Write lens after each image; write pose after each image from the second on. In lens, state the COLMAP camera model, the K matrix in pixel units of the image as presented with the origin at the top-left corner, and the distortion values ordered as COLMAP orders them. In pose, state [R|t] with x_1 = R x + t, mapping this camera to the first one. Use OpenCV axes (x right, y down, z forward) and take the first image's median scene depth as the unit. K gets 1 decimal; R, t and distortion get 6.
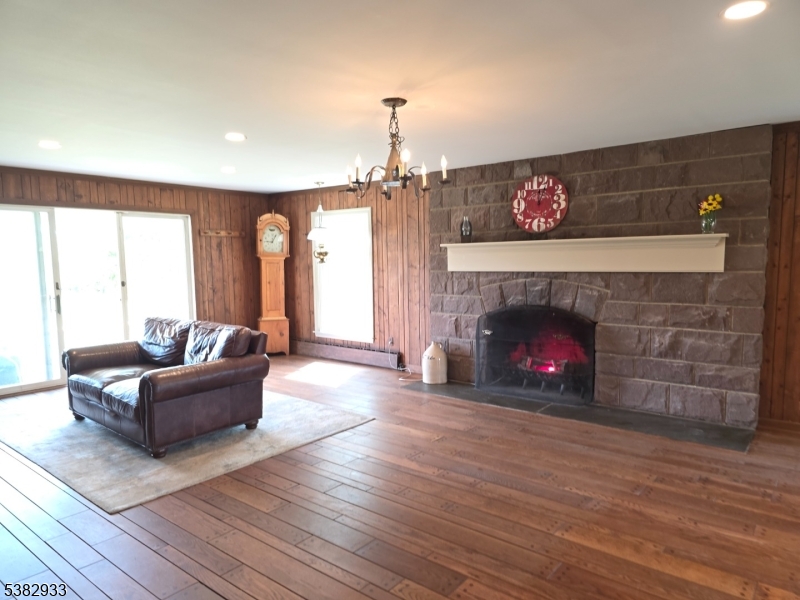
lens RADIAL K [[537.7, 0, 395.1], [0, 537.7, 308.7], [0, 0, 1]] dist [0.036985, -0.023840]
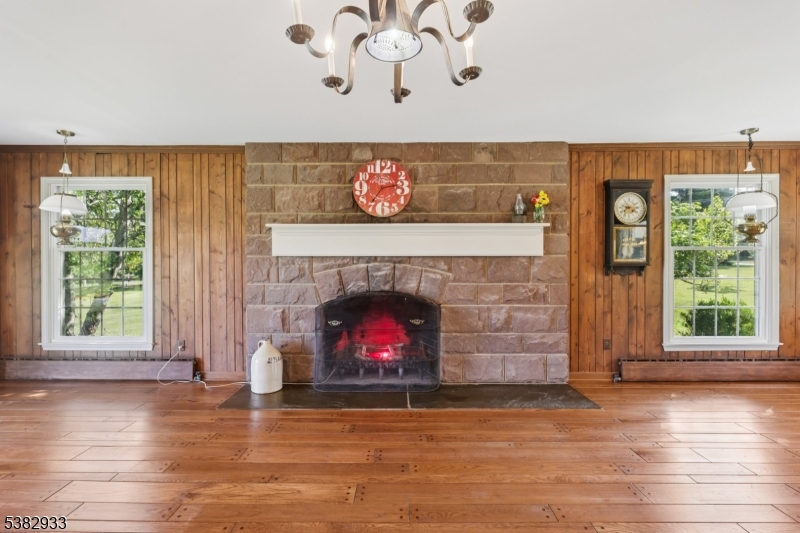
lens RADIAL K [[368.7, 0, 395.3], [0, 368.7, 261.0], [0, 0, 1]] dist [-0.003043, -0.001217]
pose [[0.773381, 0.013050, 0.633807, -0.145327], [0.050106, 0.995402, -0.081635, -0.004427], [-0.631958, 0.094893, 0.769171, 0.488184]]
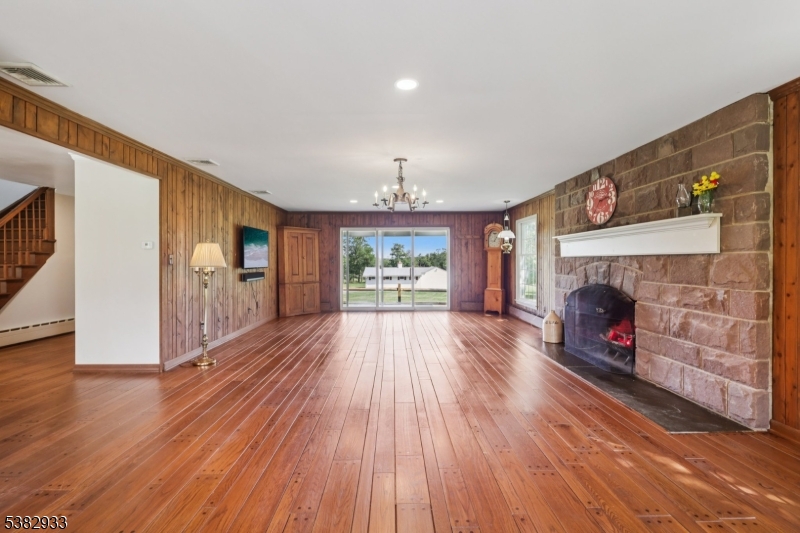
lens RADIAL K [[368.7, 0, 400.7], [0, 368.7, 262.4], [0, 0, 1]] dist [-0.003043, -0.001217]
pose [[0.651832, 0.013296, -0.758247, 0.619798], [-0.077624, 0.995765, -0.049269, 0.021378], [0.754381, 0.090973, 0.650103, 0.129820]]
